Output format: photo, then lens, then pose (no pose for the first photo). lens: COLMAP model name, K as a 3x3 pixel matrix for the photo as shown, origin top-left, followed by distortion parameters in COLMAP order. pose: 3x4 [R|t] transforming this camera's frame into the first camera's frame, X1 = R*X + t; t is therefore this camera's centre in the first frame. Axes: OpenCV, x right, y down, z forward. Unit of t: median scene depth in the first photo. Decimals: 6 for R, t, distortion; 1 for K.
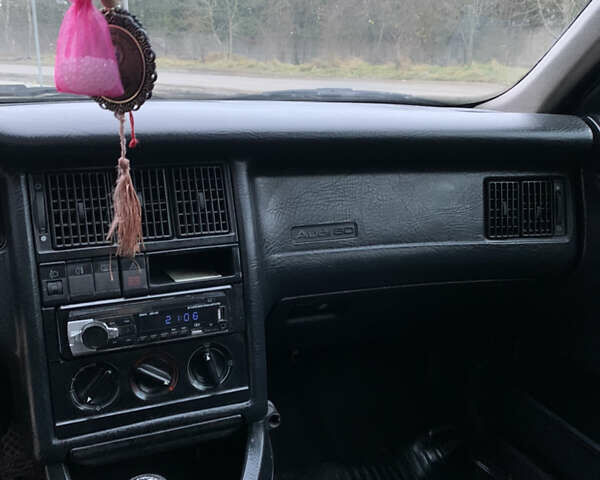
lens RADIAL K [[600.6, 0, 297.9], [0, 600.6, 249.7], [0, 0, 1]] dist [0.123060, -0.276802]
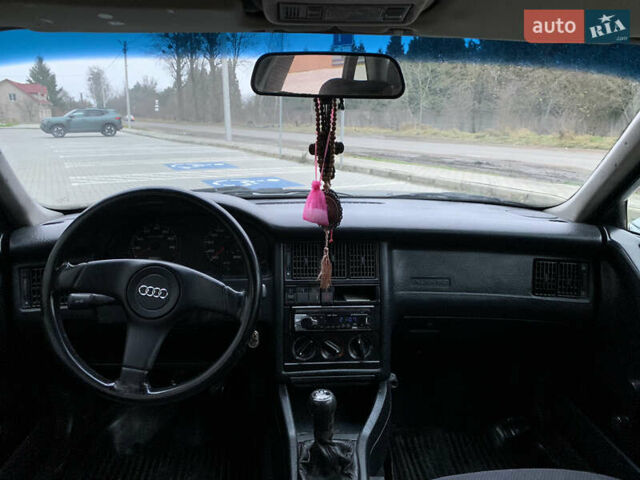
lens RADIAL K [[486.3, 0, 319.7], [0, 486.3, 224.1], [0, 0, 1]] dist [0.036378, -0.005264]
pose [[0.953738, 0.062060, -0.294164, 0.161626], [-0.092612, 0.991527, -0.091084, -0.041152], [0.286019, 0.114113, 0.951405, -0.552323]]
